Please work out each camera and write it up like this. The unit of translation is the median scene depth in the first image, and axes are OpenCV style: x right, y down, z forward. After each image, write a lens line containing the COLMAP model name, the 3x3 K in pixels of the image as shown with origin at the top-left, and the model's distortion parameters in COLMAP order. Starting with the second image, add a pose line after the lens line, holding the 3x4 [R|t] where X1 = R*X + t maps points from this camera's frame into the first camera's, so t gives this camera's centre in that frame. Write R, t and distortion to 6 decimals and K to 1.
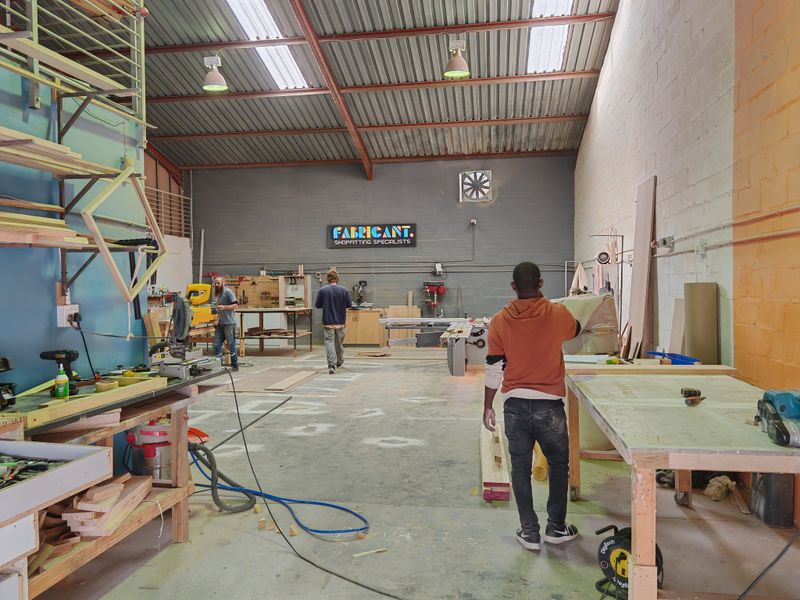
lens RADIAL K [[630.7, 0, 397.5], [0, 630.7, 296.4], [0, 0, 1]] dist [0.022902, -0.014111]
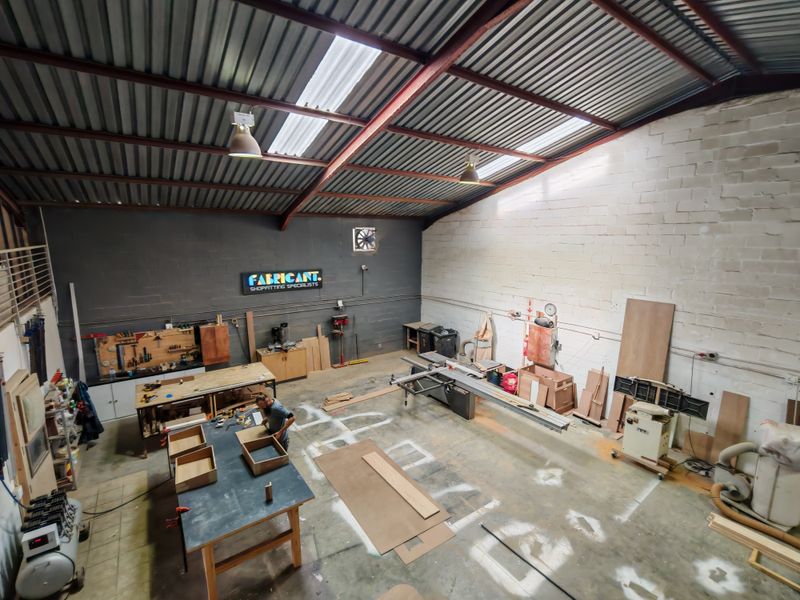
lens RADIAL K [[365.5, 0, 399.8], [0, 365.5, 302.1], [0, 0, 1]] dist [-0.008449, 0.002235]
pose [[0.731756, -0.099858, 0.674212, -0.335557], [0.055079, 0.994637, 0.087537, -0.104973], [-0.679338, -0.026921, 0.733332, 0.382777]]
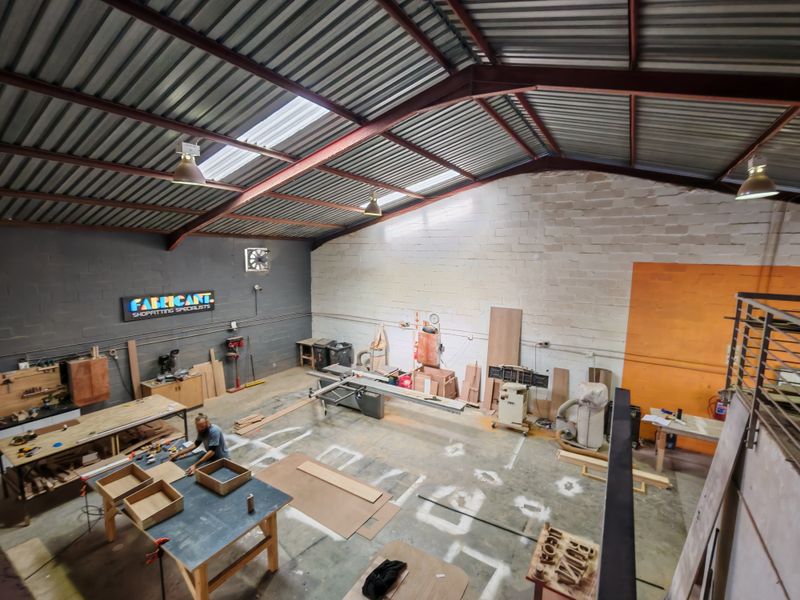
lens RADIAL K [[365.5, 0, 400.7], [0, 365.5, 301.4], [0, 0, 1]] dist [-0.008449, 0.002235]
pose [[0.408571, -0.093558, 0.907919, -0.435328], [0.072117, 0.994932, 0.070071, -0.116619], [-0.909873, 0.036847, 0.413248, 0.410293]]
